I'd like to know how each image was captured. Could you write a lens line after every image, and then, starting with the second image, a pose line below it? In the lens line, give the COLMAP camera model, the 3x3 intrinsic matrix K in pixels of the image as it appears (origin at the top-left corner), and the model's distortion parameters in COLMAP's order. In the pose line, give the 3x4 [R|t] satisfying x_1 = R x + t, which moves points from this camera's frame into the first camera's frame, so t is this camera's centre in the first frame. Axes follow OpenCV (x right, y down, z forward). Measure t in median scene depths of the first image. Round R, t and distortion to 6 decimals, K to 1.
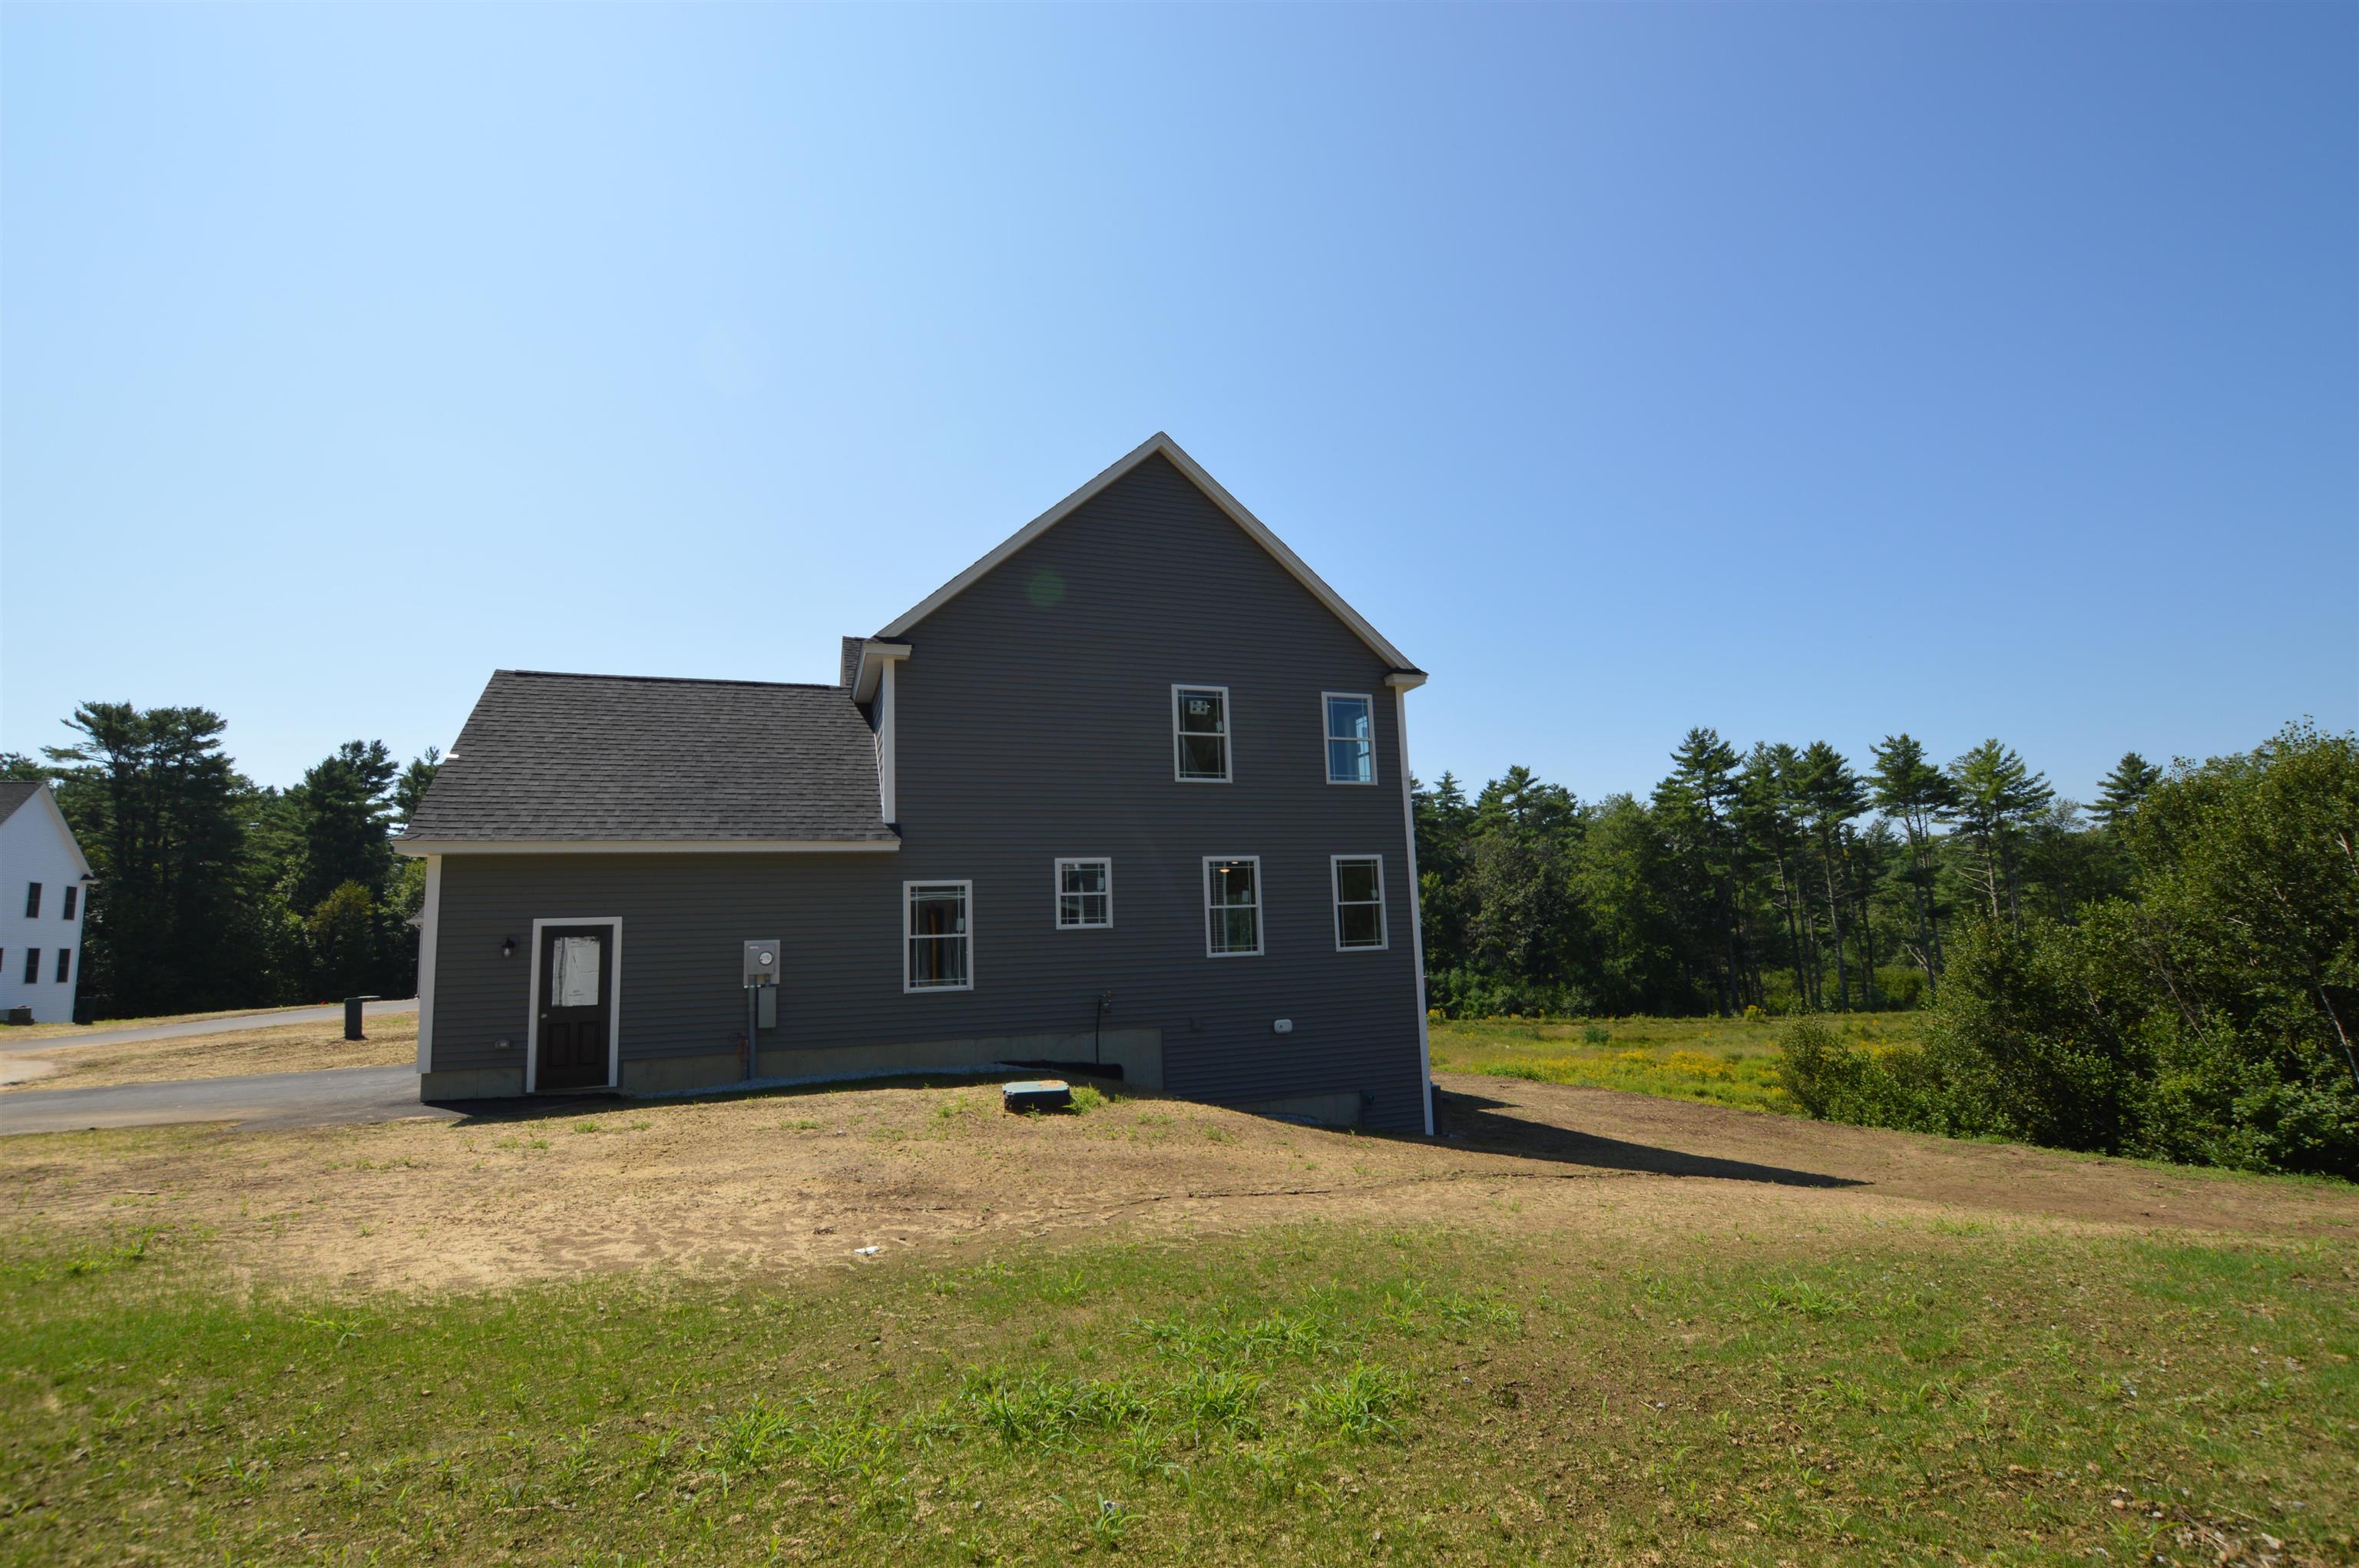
lens RADIAL K [[1049.9, 0, 1181.5], [0, 1049.9, 788.4], [0, 0, 1]] dist [-0.027779, 0.000852]
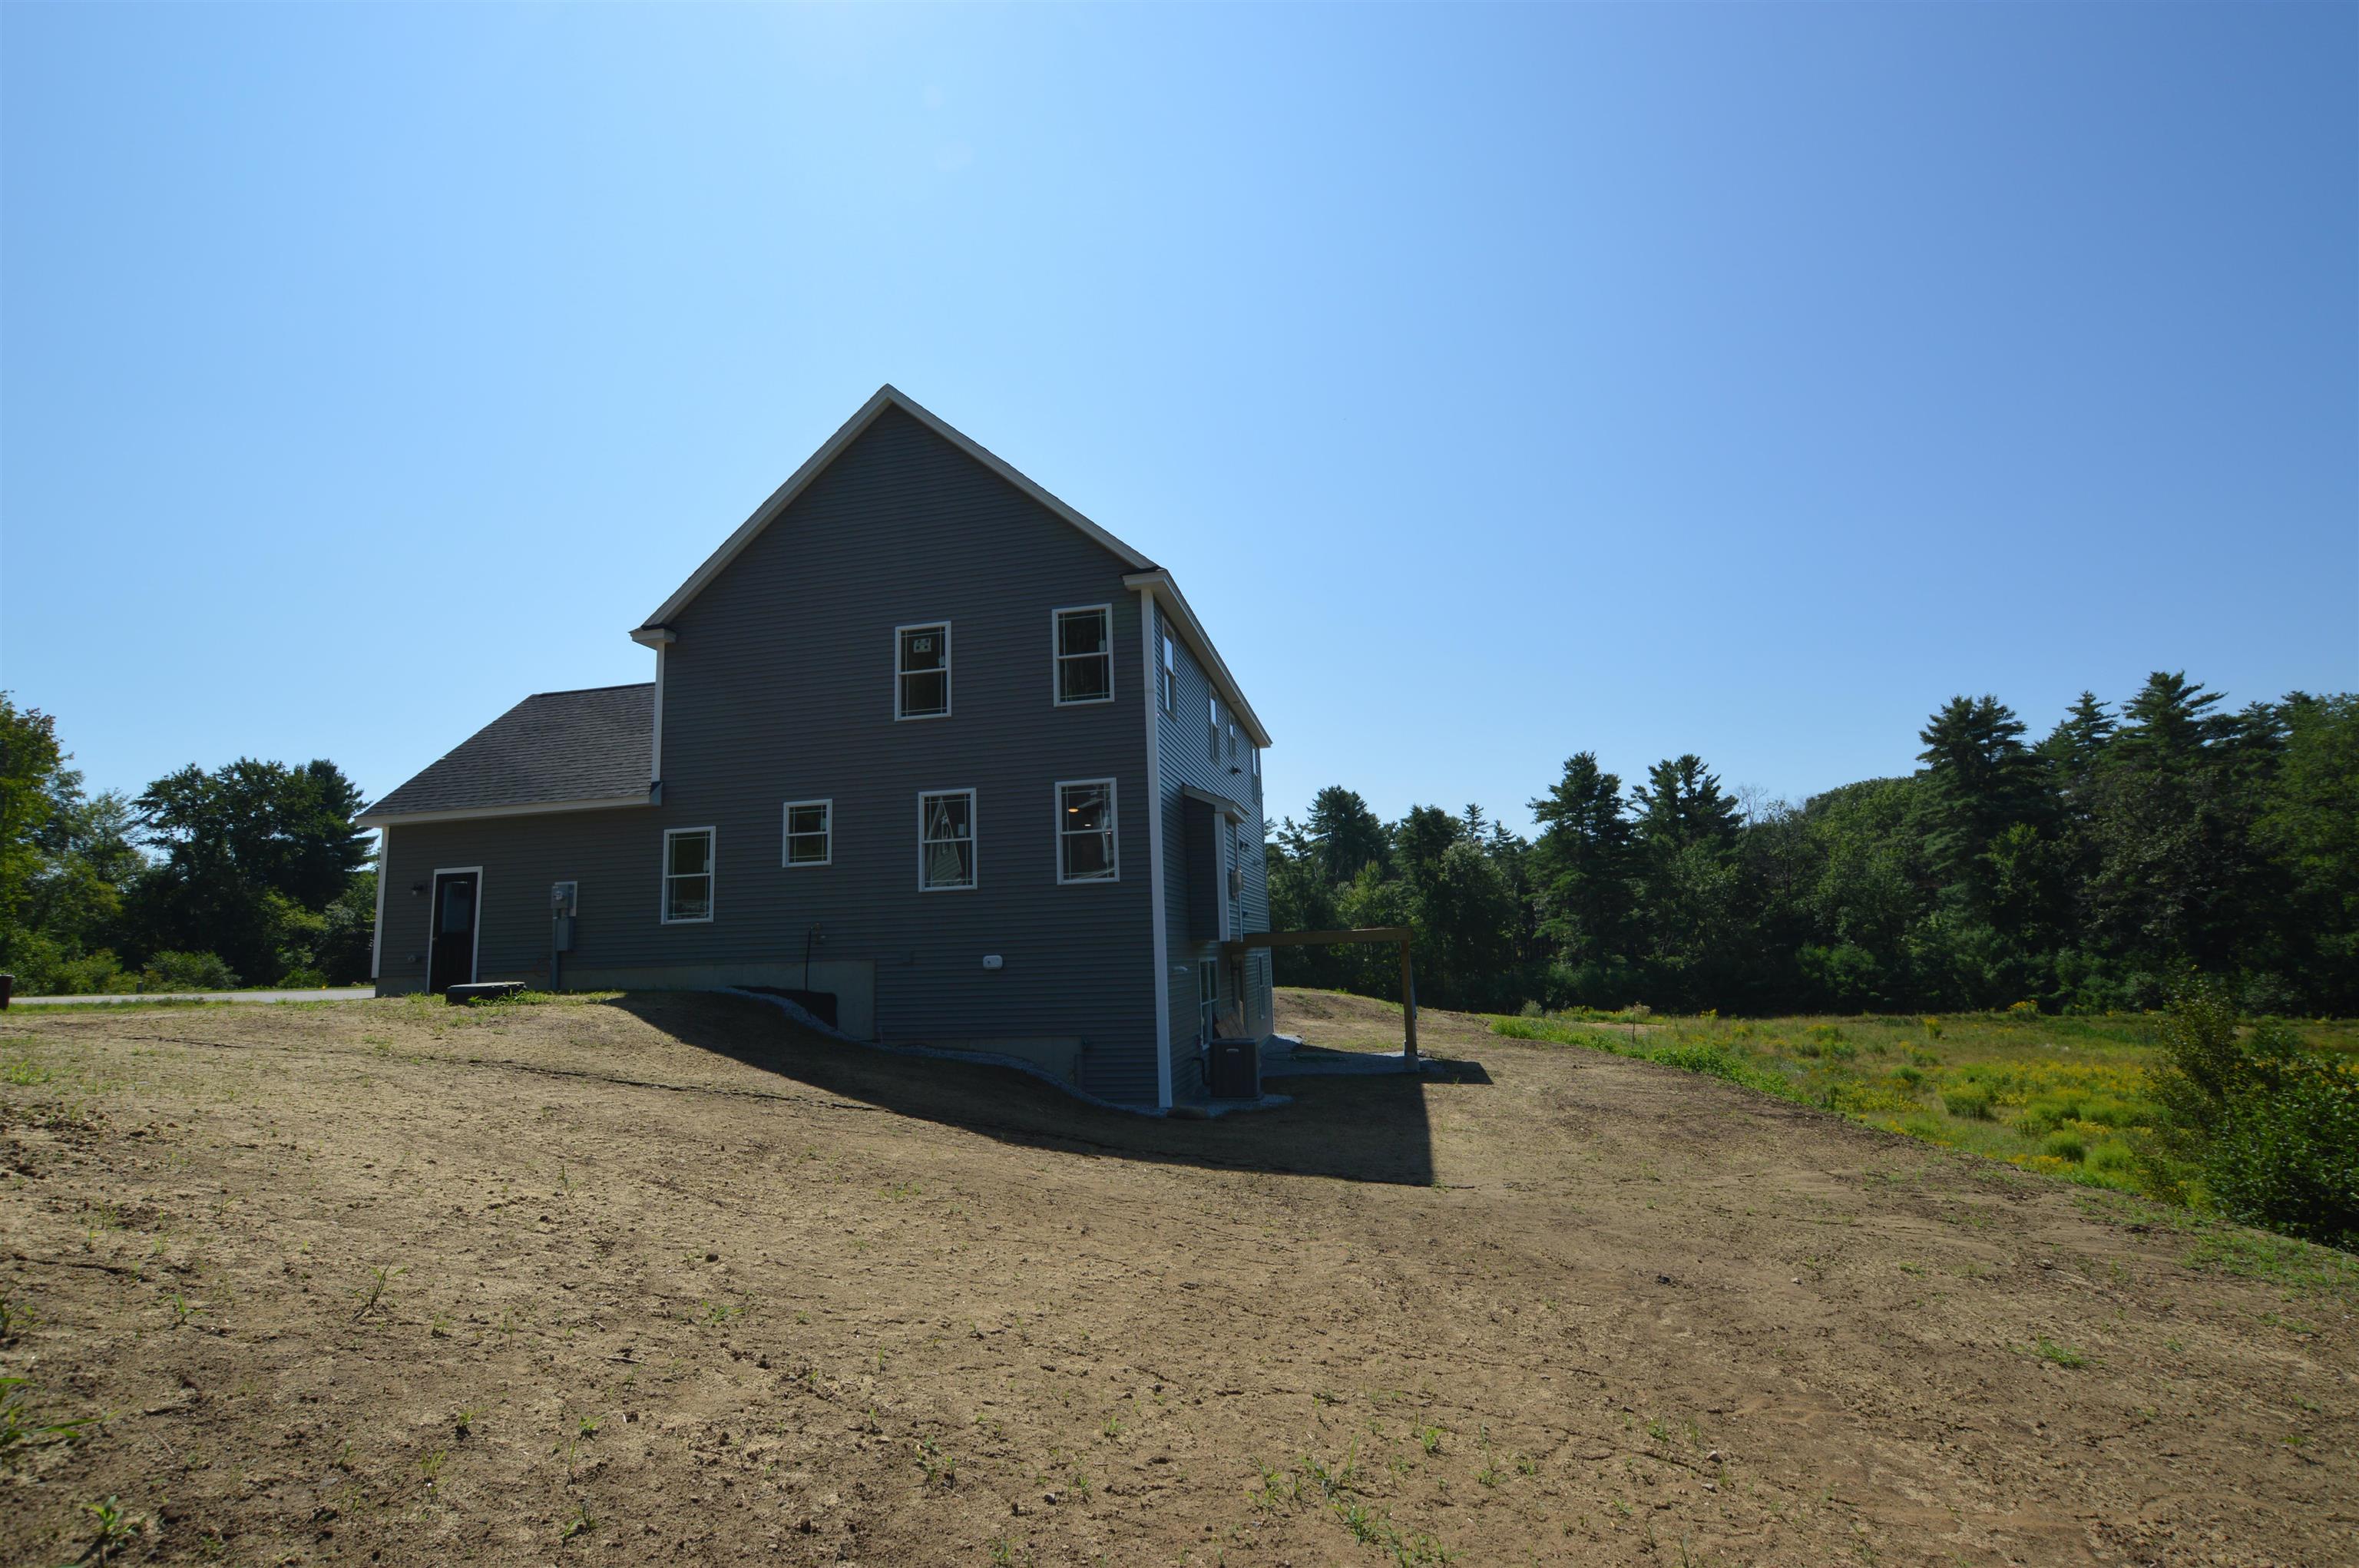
lens RADIAL K [[1049.9, 0, 1181.5], [0, 1049.9, 788.4], [0, 0, 1]] dist [-0.027779, 0.000852]
pose [[0.855685, -0.076686, -0.511783, 0.114448], [0.081914, 0.996563, -0.012369, 0.014397], [0.510972, -0.031338, 0.859026, 0.040811]]
